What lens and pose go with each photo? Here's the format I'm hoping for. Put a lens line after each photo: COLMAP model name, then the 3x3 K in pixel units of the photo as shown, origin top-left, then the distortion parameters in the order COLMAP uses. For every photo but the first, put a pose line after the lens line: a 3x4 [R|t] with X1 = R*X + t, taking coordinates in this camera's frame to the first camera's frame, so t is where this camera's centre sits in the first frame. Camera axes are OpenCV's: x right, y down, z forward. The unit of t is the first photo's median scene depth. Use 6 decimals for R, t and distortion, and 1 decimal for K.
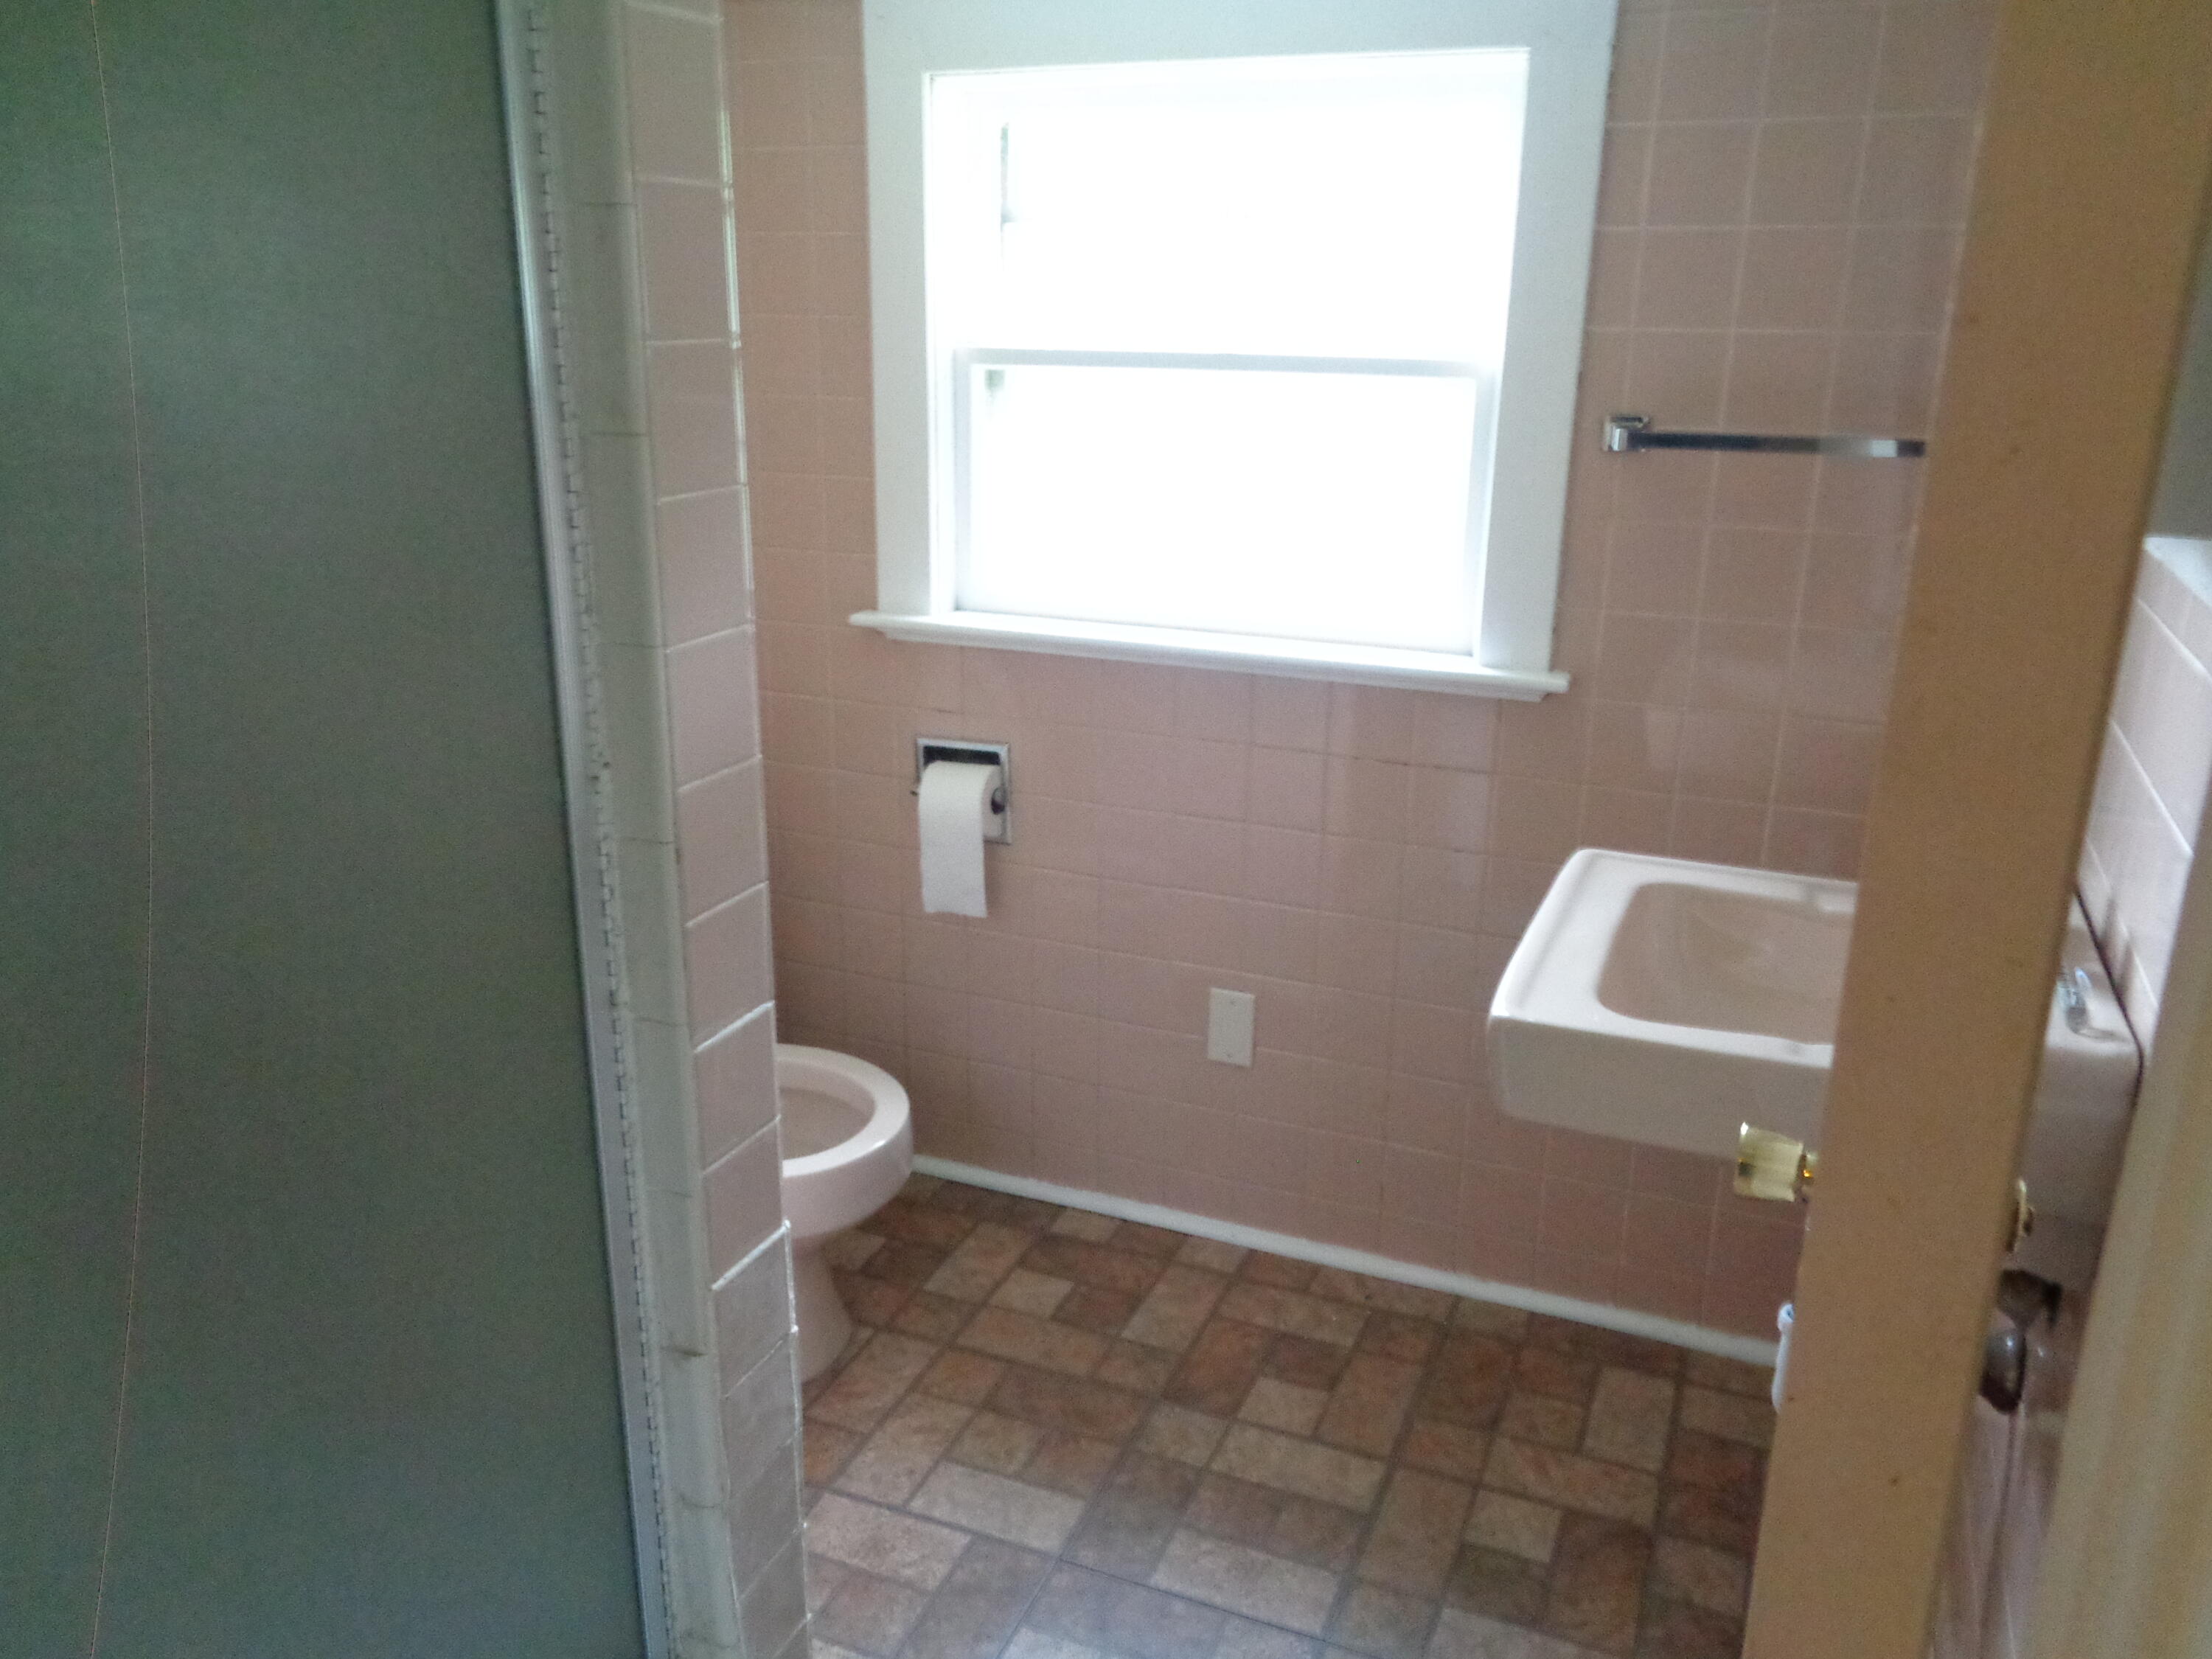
lens RADIAL K [[1643.6, 0, 1121.2], [0, 1643.6, 827.6], [0, 0, 1]] dist [-0.016998, 0.022310]
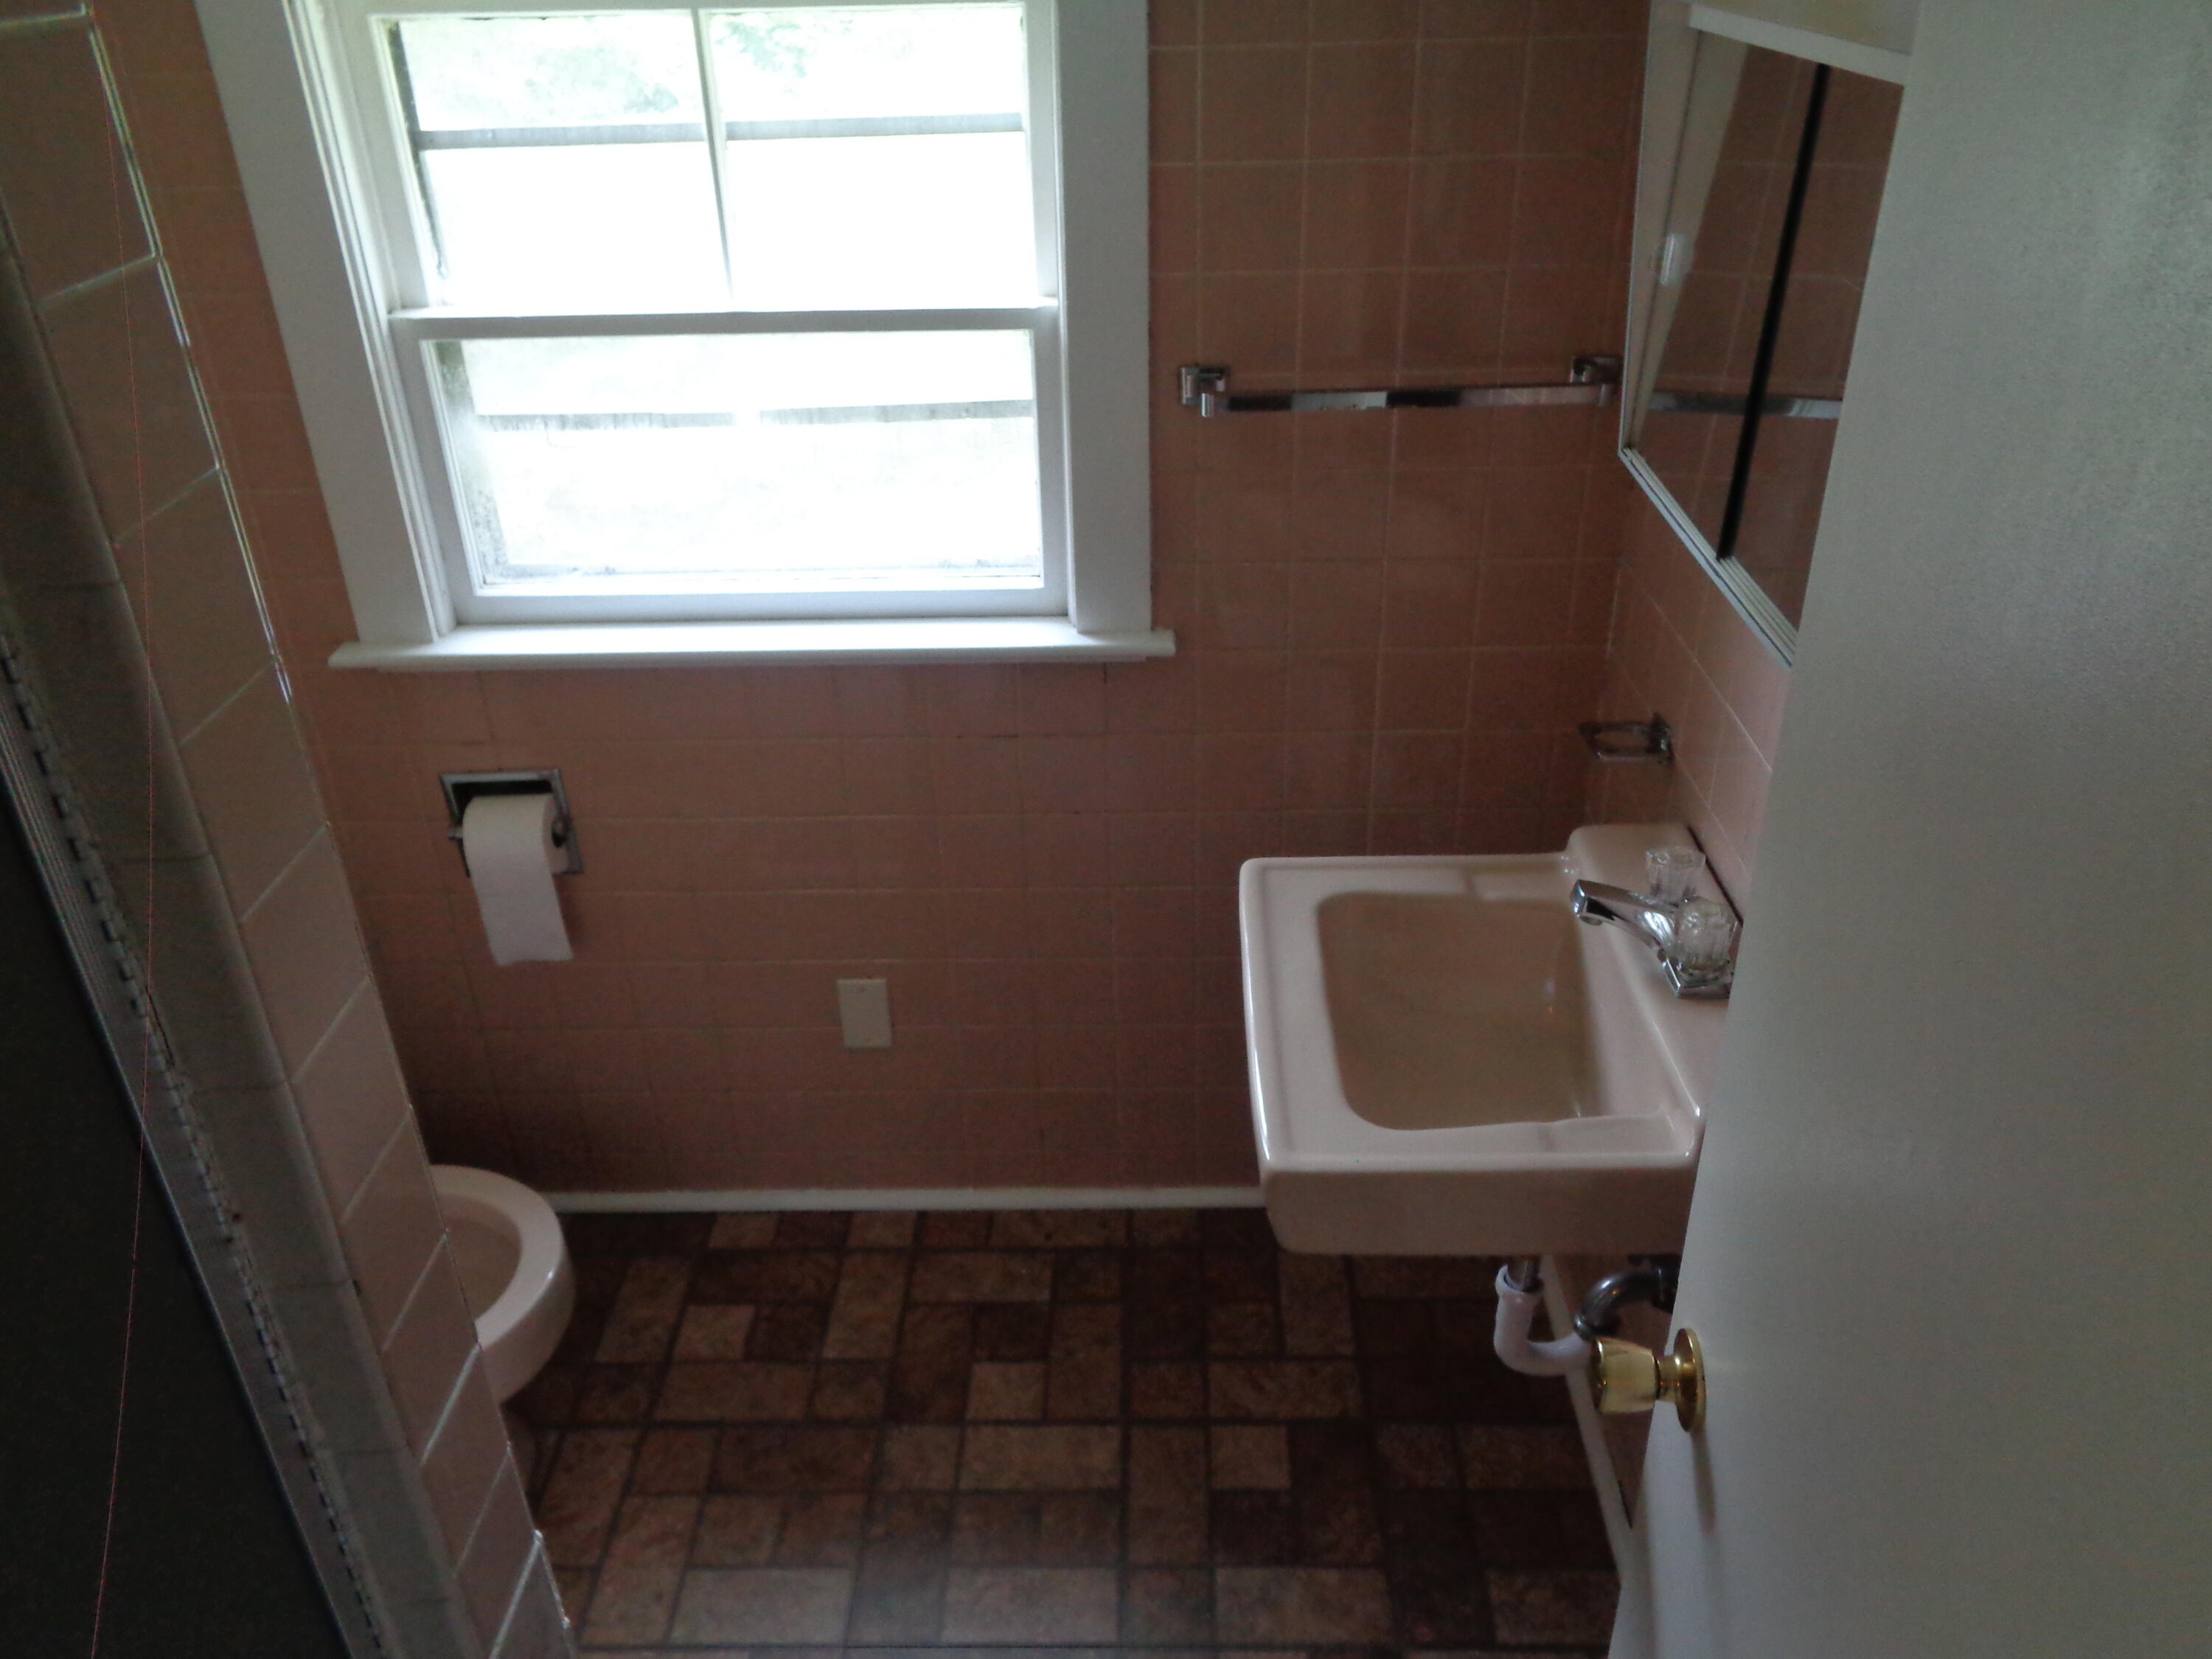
lens RADIAL K [[1643.6, 0, 1121.2], [0, 1643.6, 827.6], [0, 0, 1]] dist [-0.016998, 0.022310]
pose [[0.930711, -0.206349, 0.301988, -0.069711], [0.143249, 0.965347, 0.218138, -0.195220], [-0.336536, -0.159764, 0.928019, 0.093784]]
